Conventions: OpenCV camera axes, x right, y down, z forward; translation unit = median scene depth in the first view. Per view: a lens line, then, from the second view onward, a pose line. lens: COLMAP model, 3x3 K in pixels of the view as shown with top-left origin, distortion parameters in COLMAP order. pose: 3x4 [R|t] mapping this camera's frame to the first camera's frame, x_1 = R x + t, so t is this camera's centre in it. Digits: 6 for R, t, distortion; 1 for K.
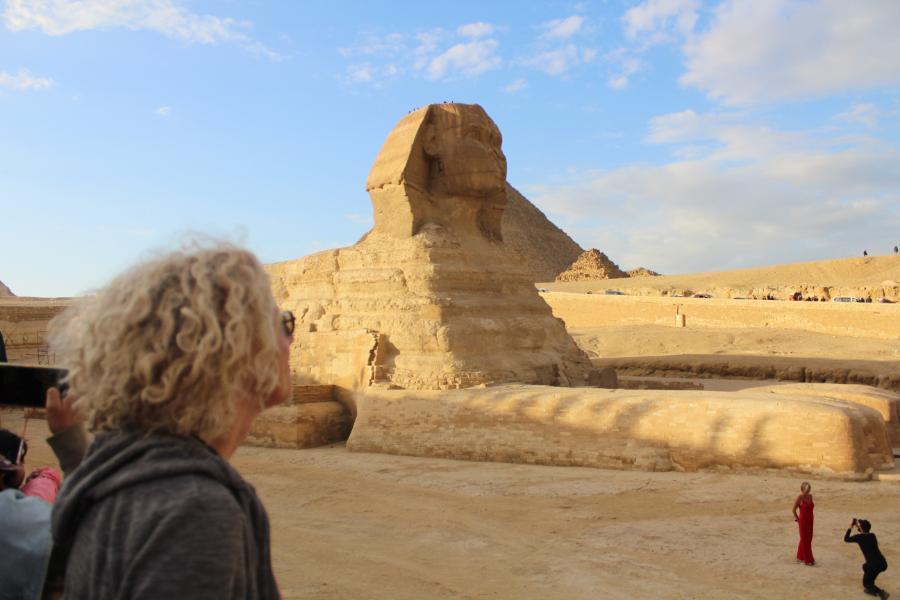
lens RADIAL K [[747.8, 0, 444.8], [0, 747.8, 302.9], [0, 0, 1]] dist [-0.133232, 0.073883]
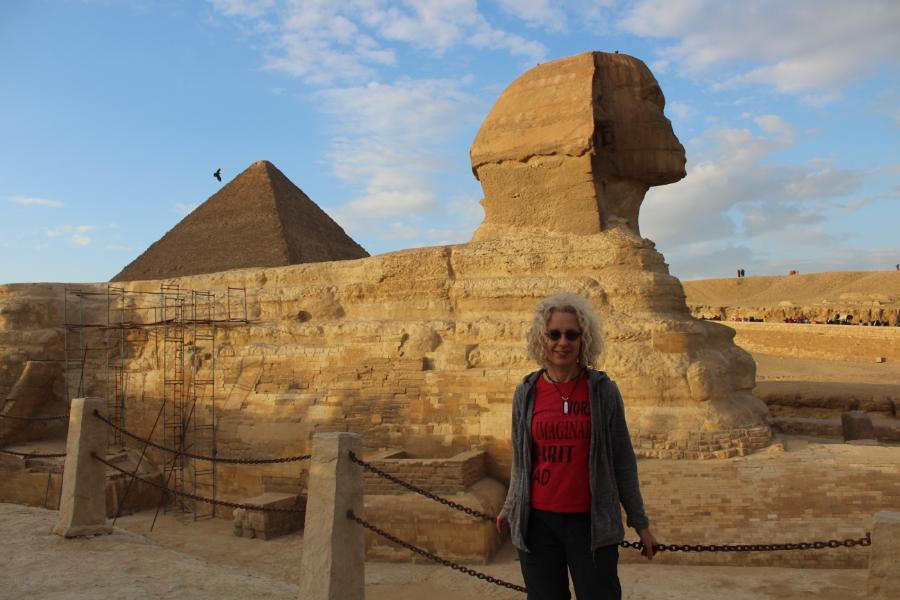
lens RADIAL K [[747.8, 0, 449.1], [0, 747.8, 299.9], [0, 0, 1]] dist [-0.133232, 0.073883]
pose [[0.953911, 0.014605, 0.299735, -0.371527], [-0.007126, 0.999636, -0.026031, -0.006622], [-0.300006, 0.022695, 0.953667, 0.373628]]
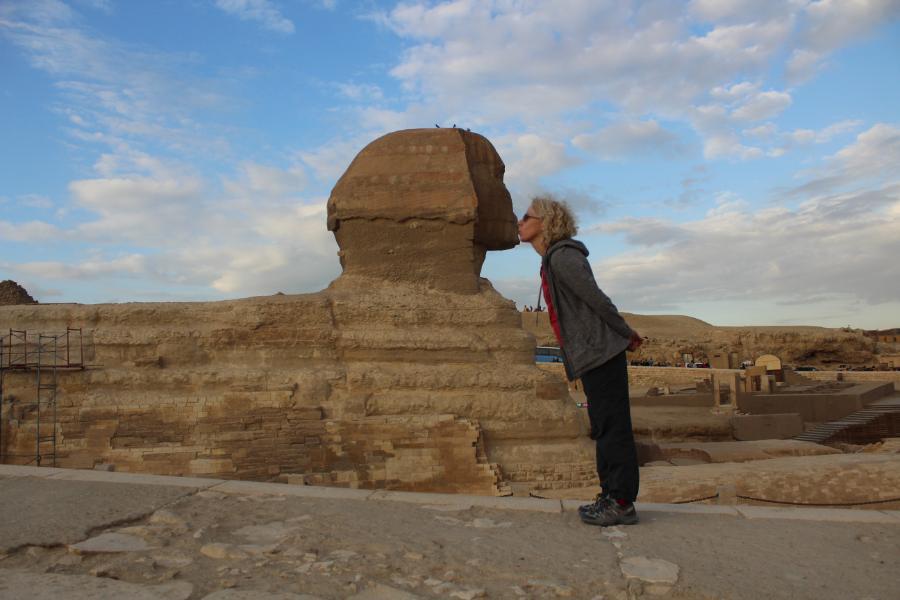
lens RADIAL K [[747.8, 0, 442.5], [0, 747.8, 308.8], [0, 0, 1]] dist [-0.133232, 0.073883]
pose [[0.674941, 0.051297, 0.736087, -0.629890], [-0.019569, 0.998474, -0.051640, -0.029578], [-0.737612, 0.020449, 0.674915, 0.479302]]
